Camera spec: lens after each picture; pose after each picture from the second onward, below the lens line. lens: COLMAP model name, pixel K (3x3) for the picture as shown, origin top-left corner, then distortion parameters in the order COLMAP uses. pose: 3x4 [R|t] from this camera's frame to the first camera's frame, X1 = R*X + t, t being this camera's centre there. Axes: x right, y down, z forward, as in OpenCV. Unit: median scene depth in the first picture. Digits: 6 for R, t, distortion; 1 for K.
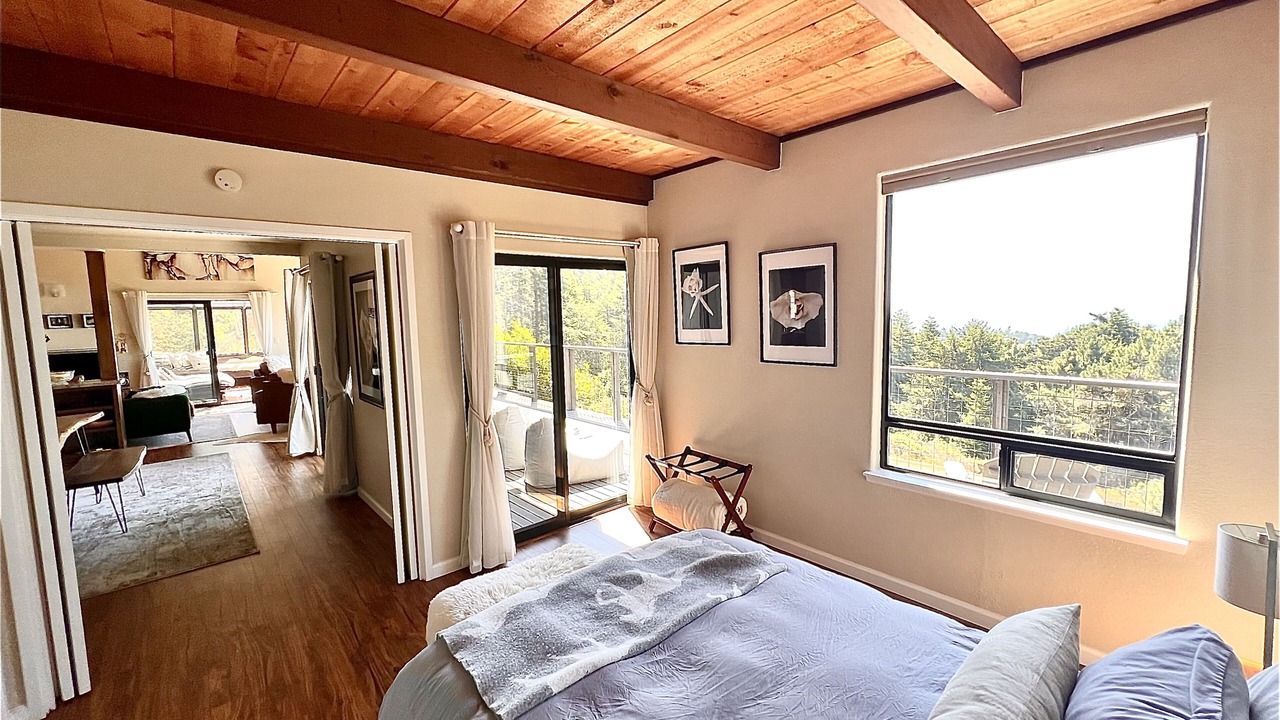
lens RADIAL K [[513.8, 0, 638.1], [0, 513.8, 356.2], [0, 0, 1]] dist [-0.001152, 0.000513]
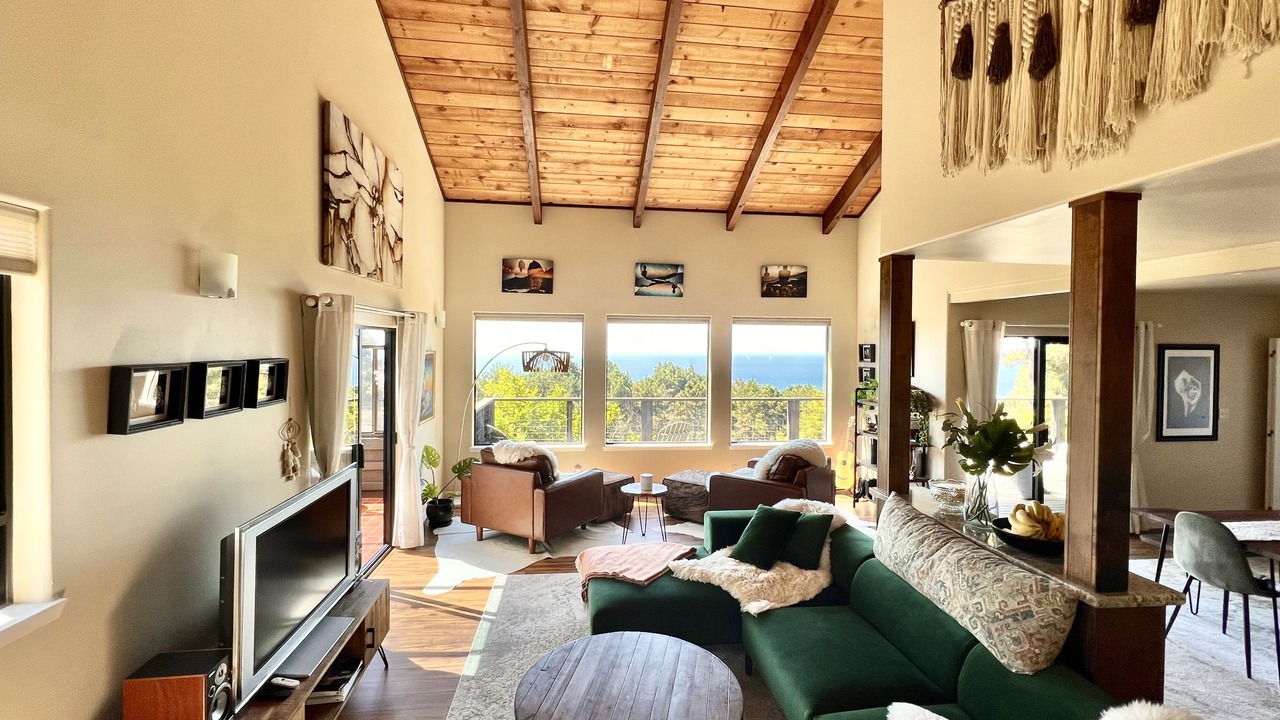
lens RADIAL K [[560.7, 0, 635.8], [0, 560.7, 355.0], [0, 0, 1]] dist [-0.000692, -0.000547]
pose [[0.564348, 0.019676, 0.825302, -2.943608], [0.048192, 0.997226, -0.056729, -0.135462], [-0.824129, 0.071788, 0.561834, 1.541449]]
